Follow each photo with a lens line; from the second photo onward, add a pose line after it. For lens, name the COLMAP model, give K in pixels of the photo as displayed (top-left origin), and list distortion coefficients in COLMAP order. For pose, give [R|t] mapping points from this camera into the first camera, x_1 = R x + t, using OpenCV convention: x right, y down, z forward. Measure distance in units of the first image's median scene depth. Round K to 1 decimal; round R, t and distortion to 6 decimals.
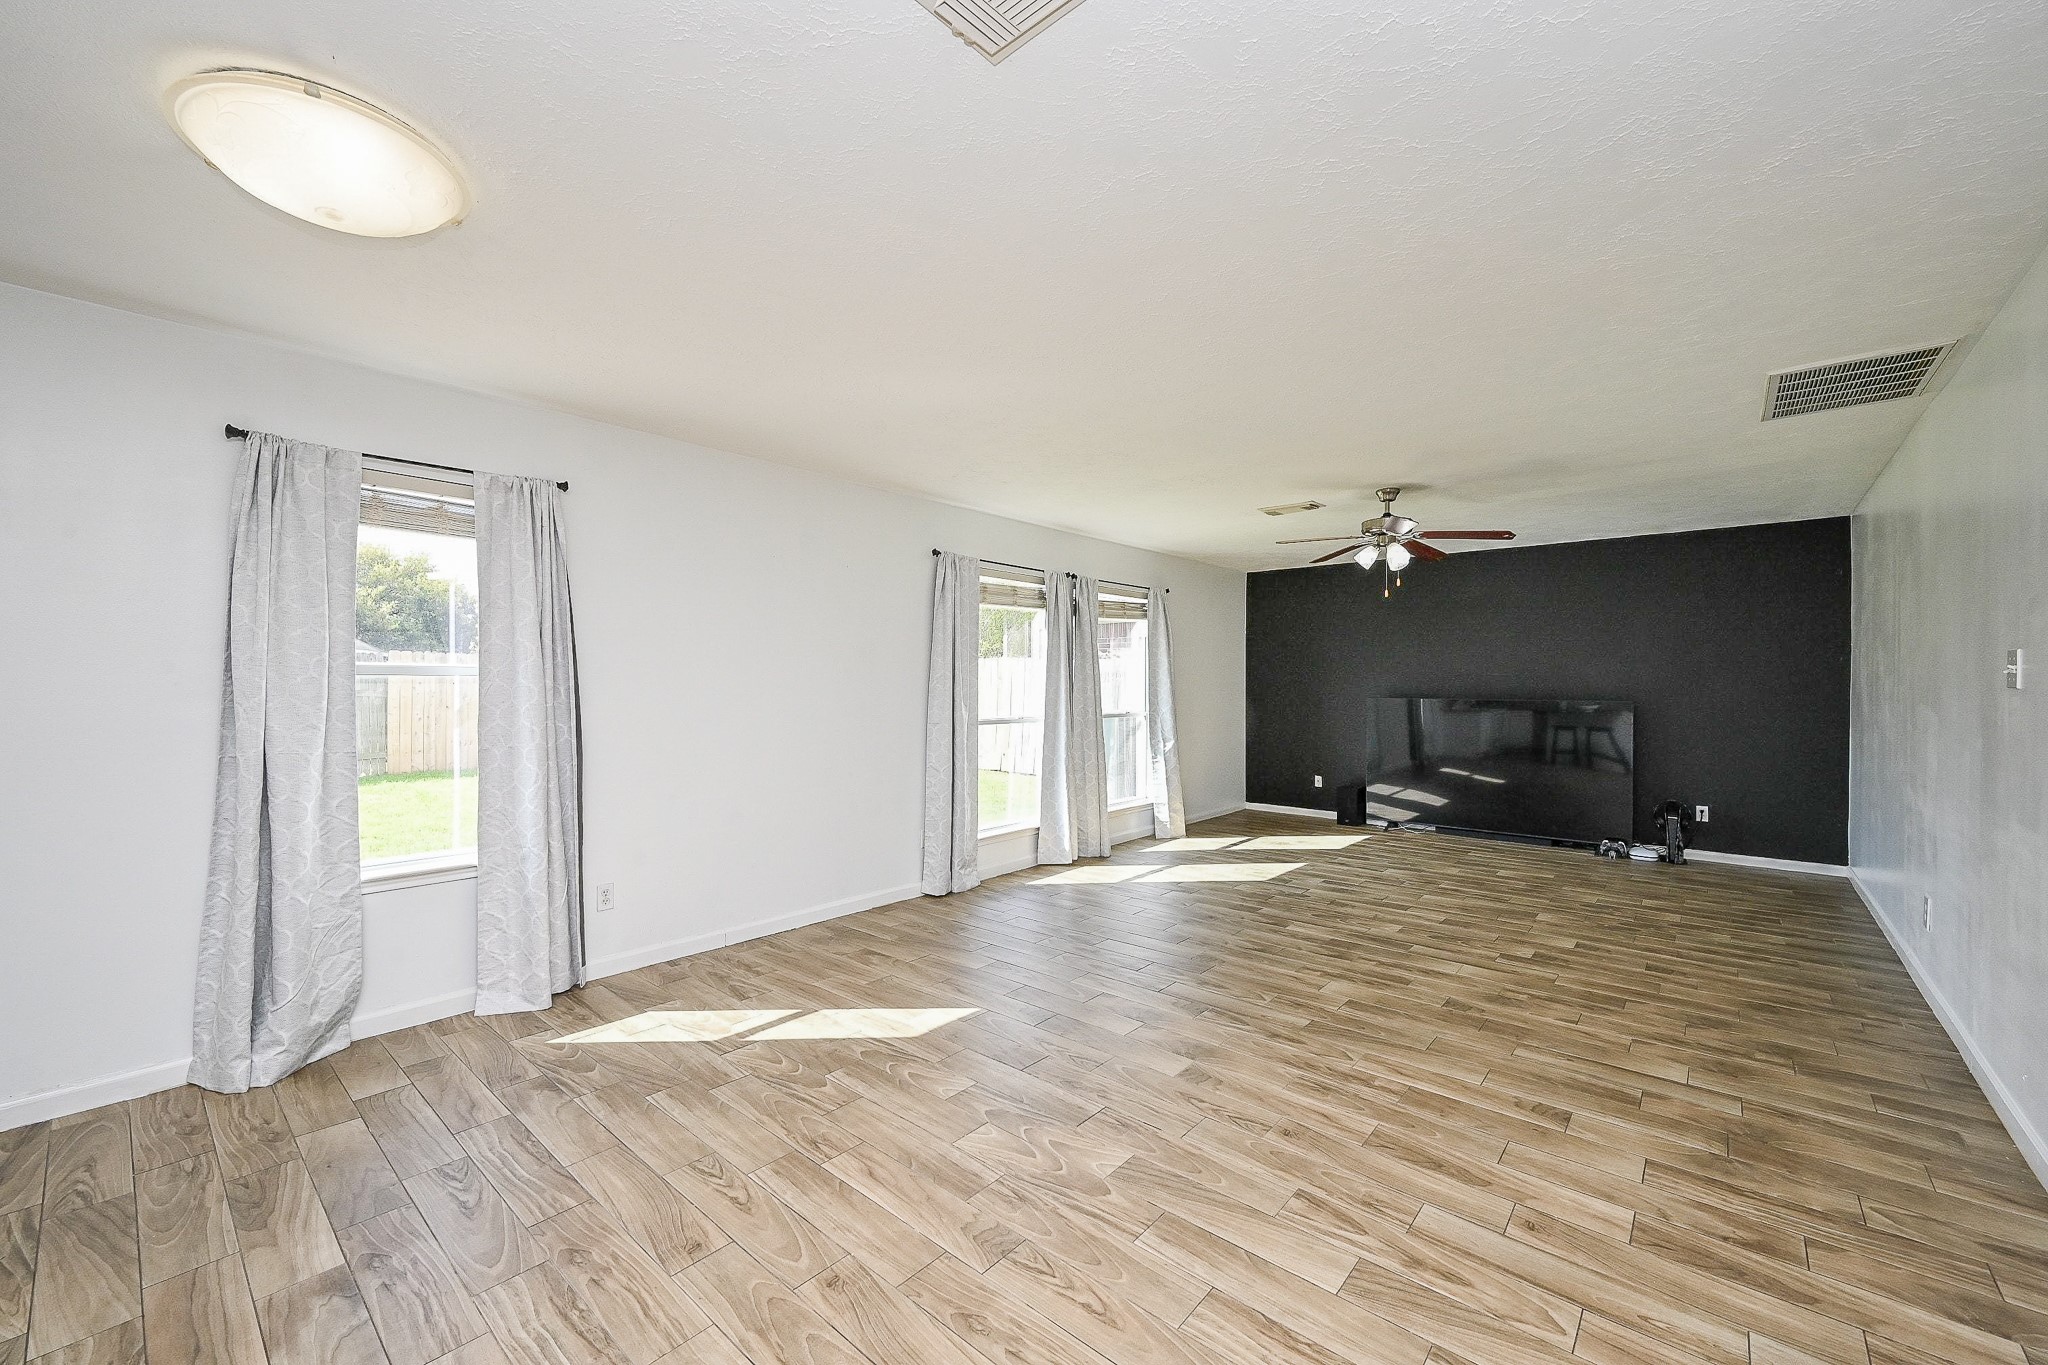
lens RADIAL K [[809.2, 0, 985.0], [0, 809.2, 683.3], [0, 0, 1]] dist [0.001133, -0.000304]
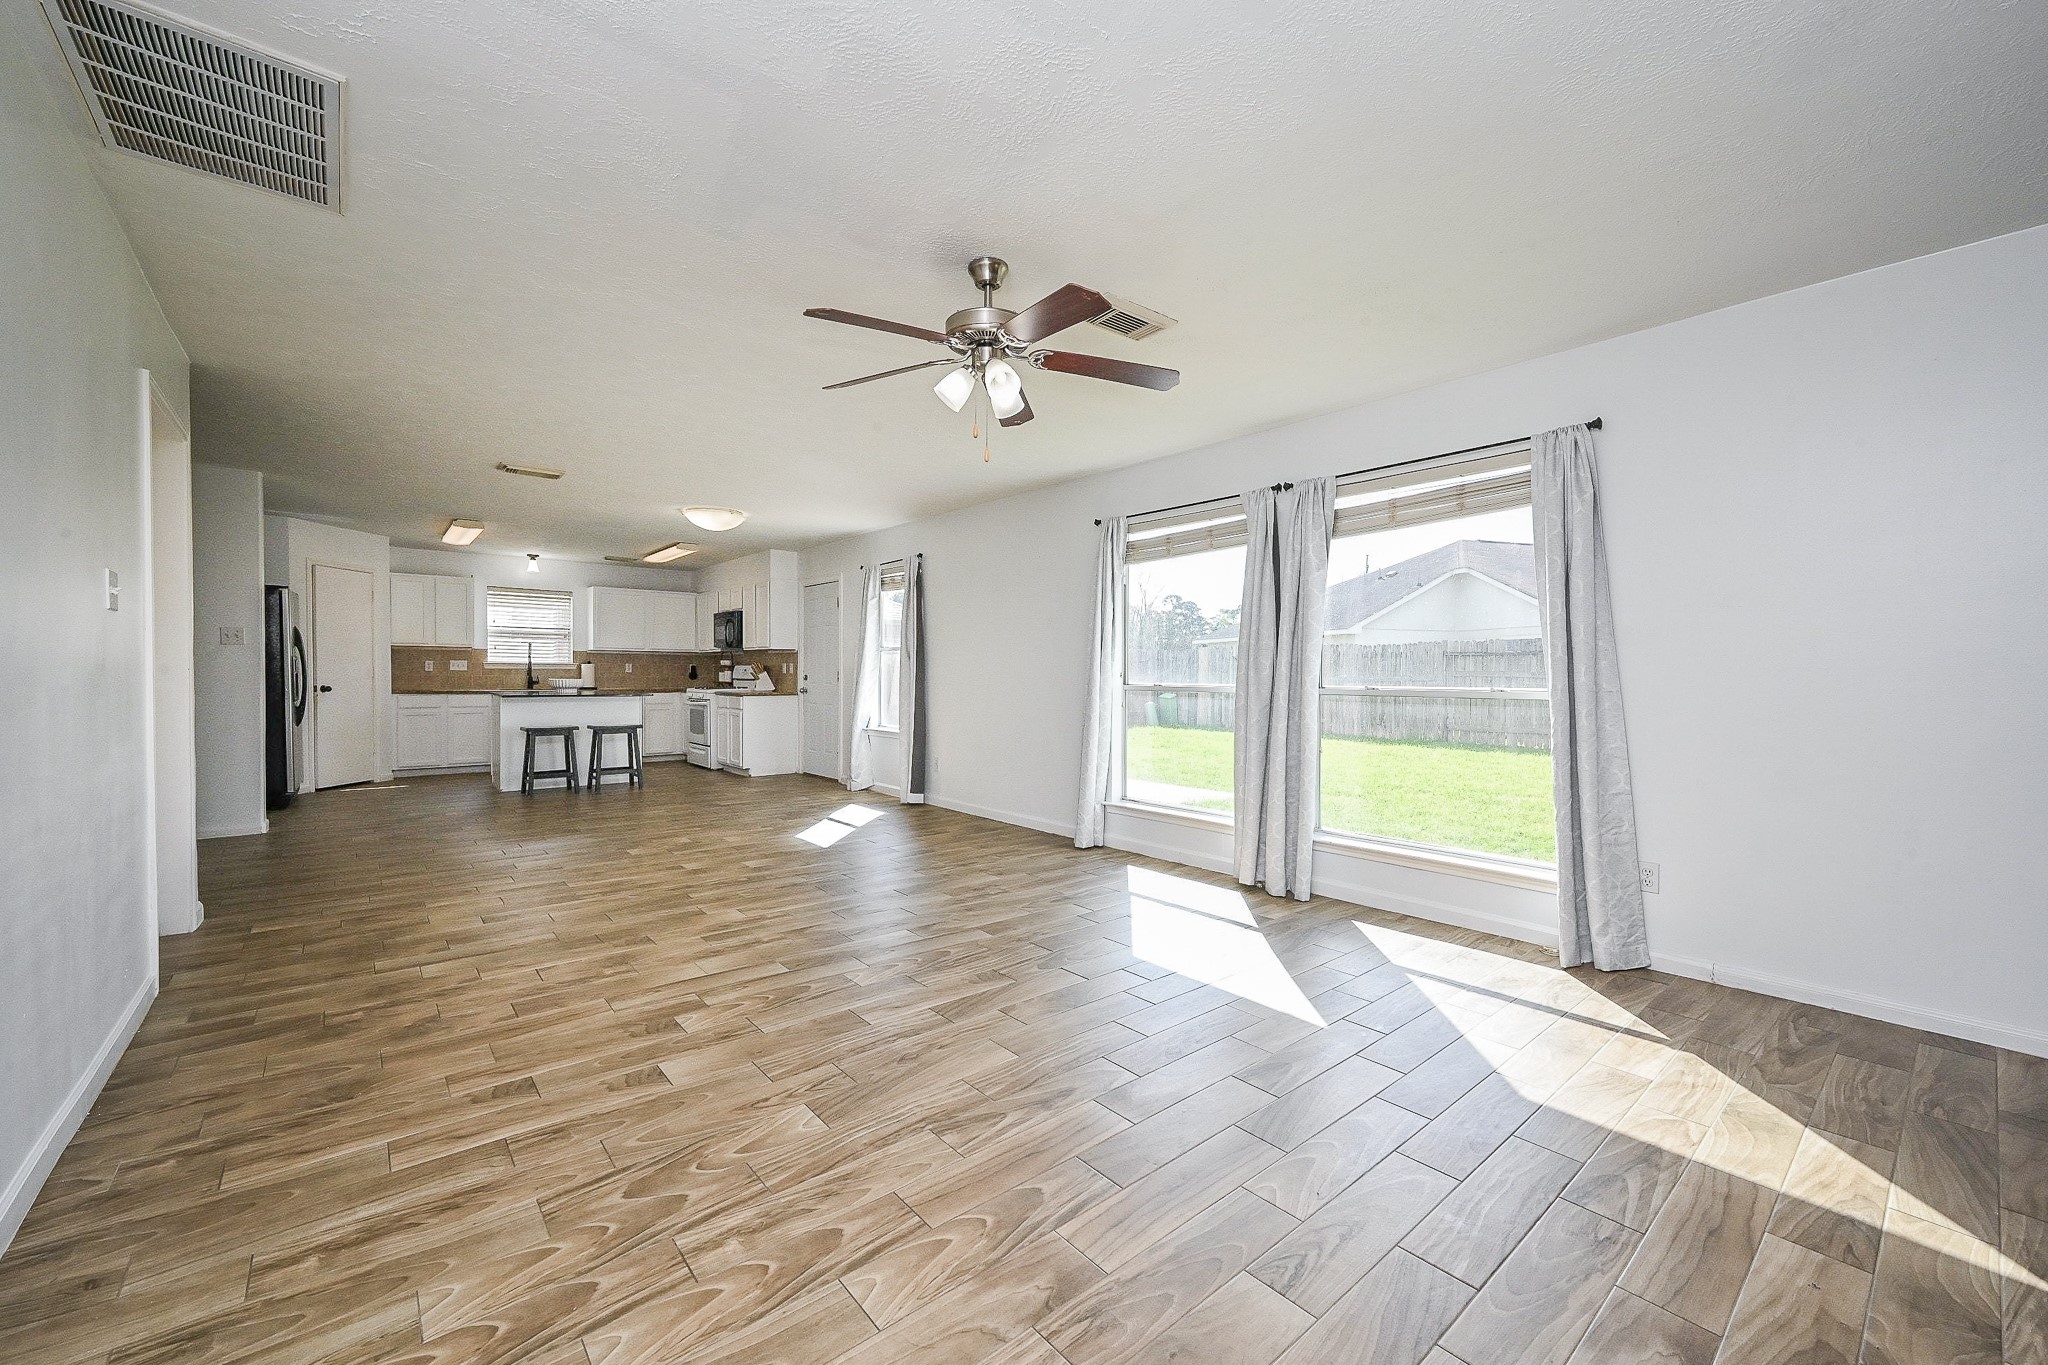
lens RADIAL K [[800.4, 0, 1028.6], [0, 800.4, 688.6], [0, 0, 1]] dist [0.002549, 0.000326]
pose [[-0.127320, 0.017326, -0.991710, 1.732112], [-0.002272, 0.999840, 0.017759, 0.068268], [0.991859, 0.004515, -0.127260, 1.842744]]
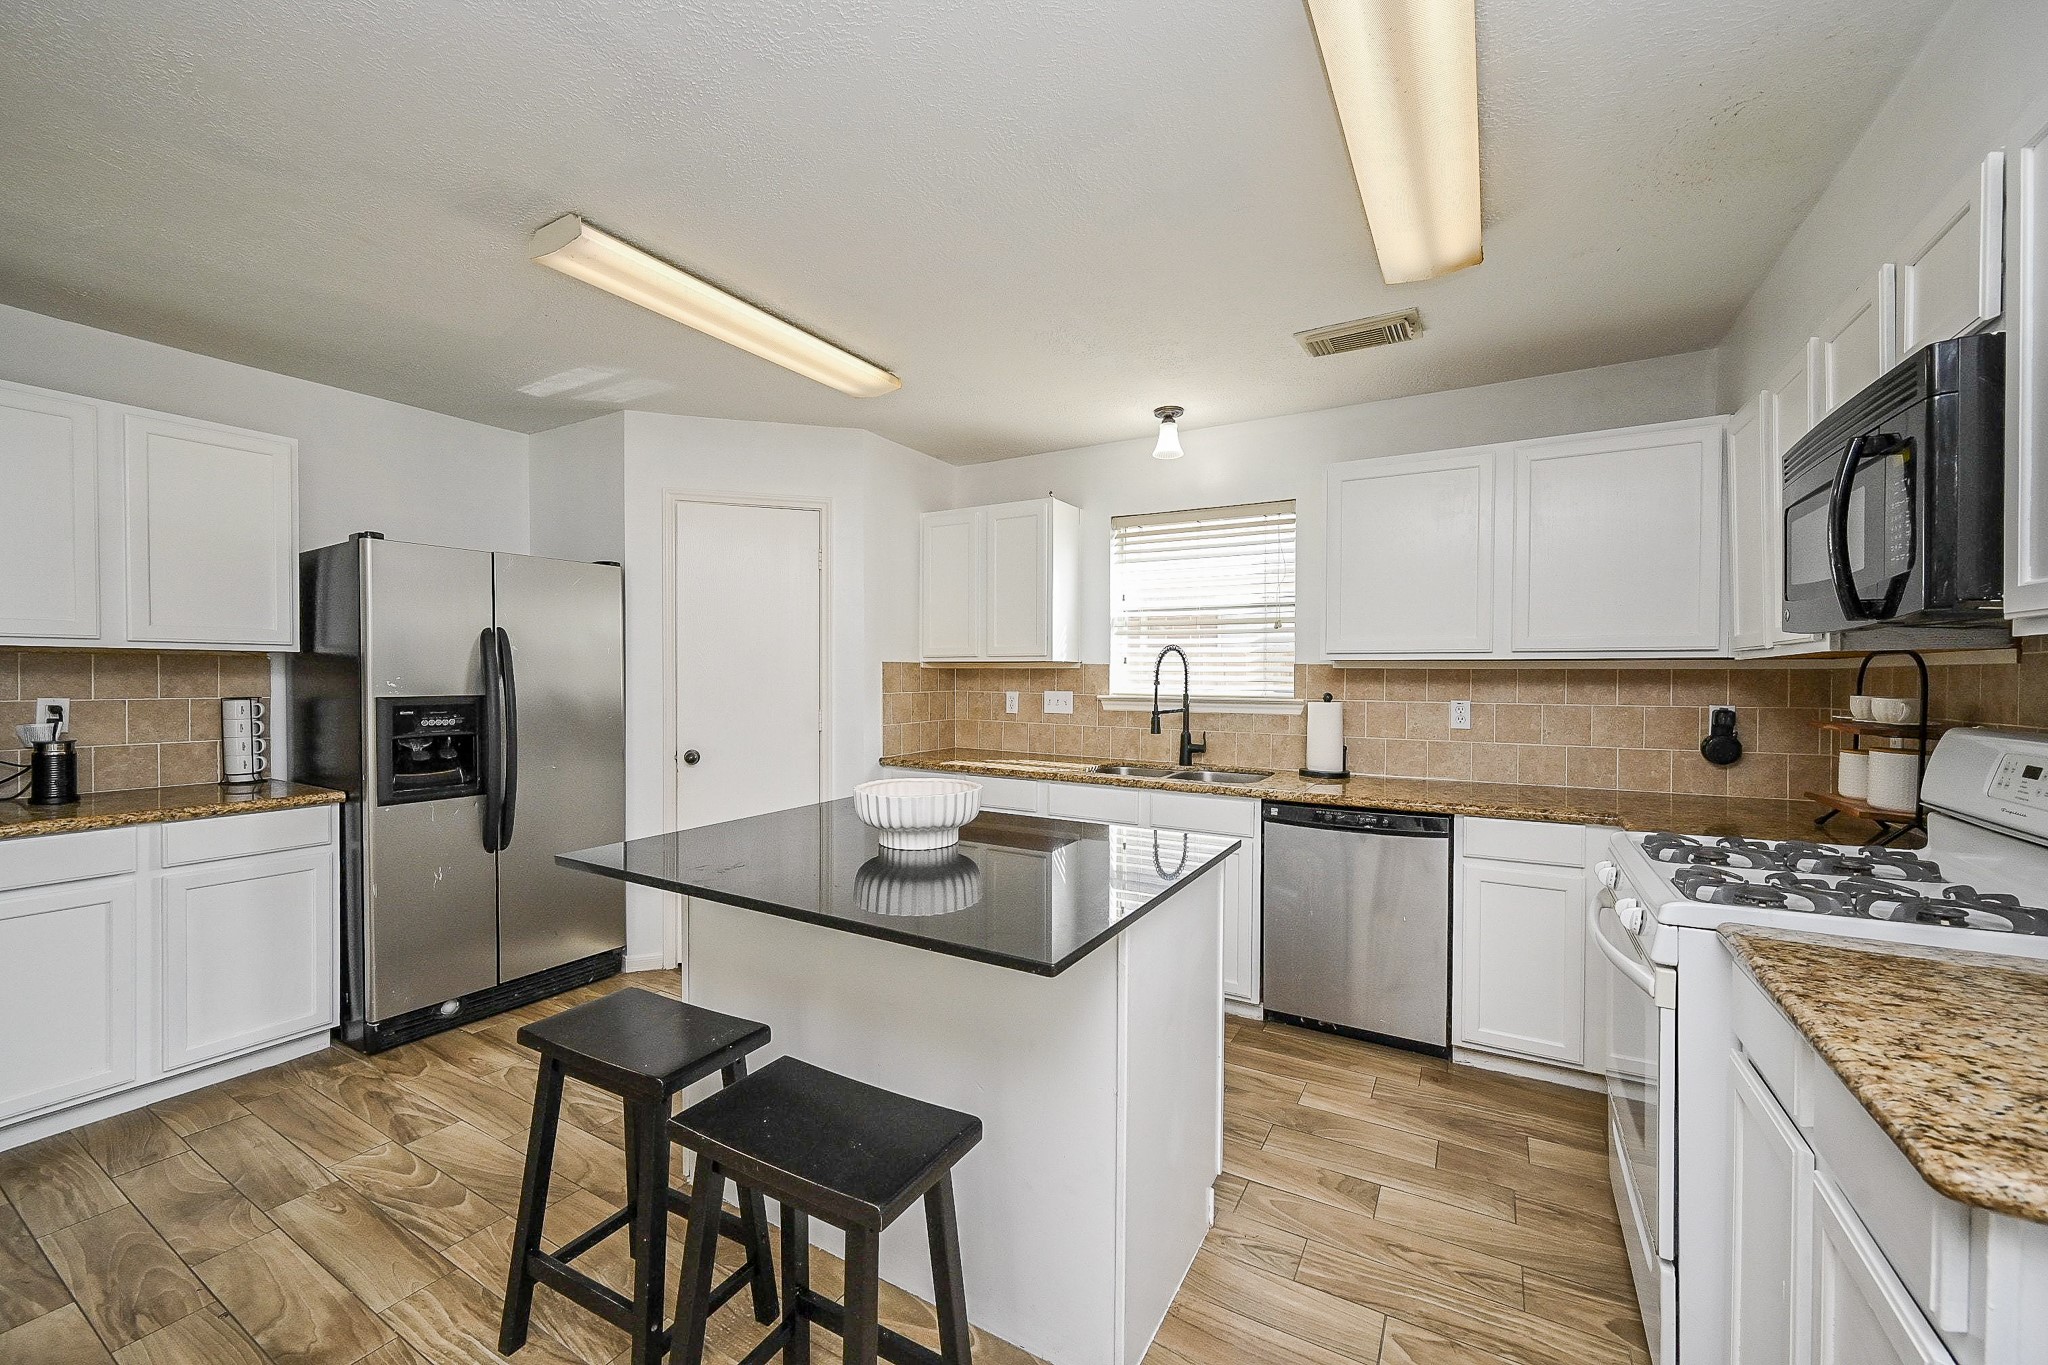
lens RADIAL K [[818.4, 0, 1005.6], [0, 818.4, 681.4], [0, 0, 1]] dist [-0.000712, -0.000105]
pose [[-0.979535, -0.004922, -0.201215, -0.769279], [-0.005807, 0.999976, 0.003809, -0.004489], [0.201191, 0.004900, -0.979540, 0.582632]]
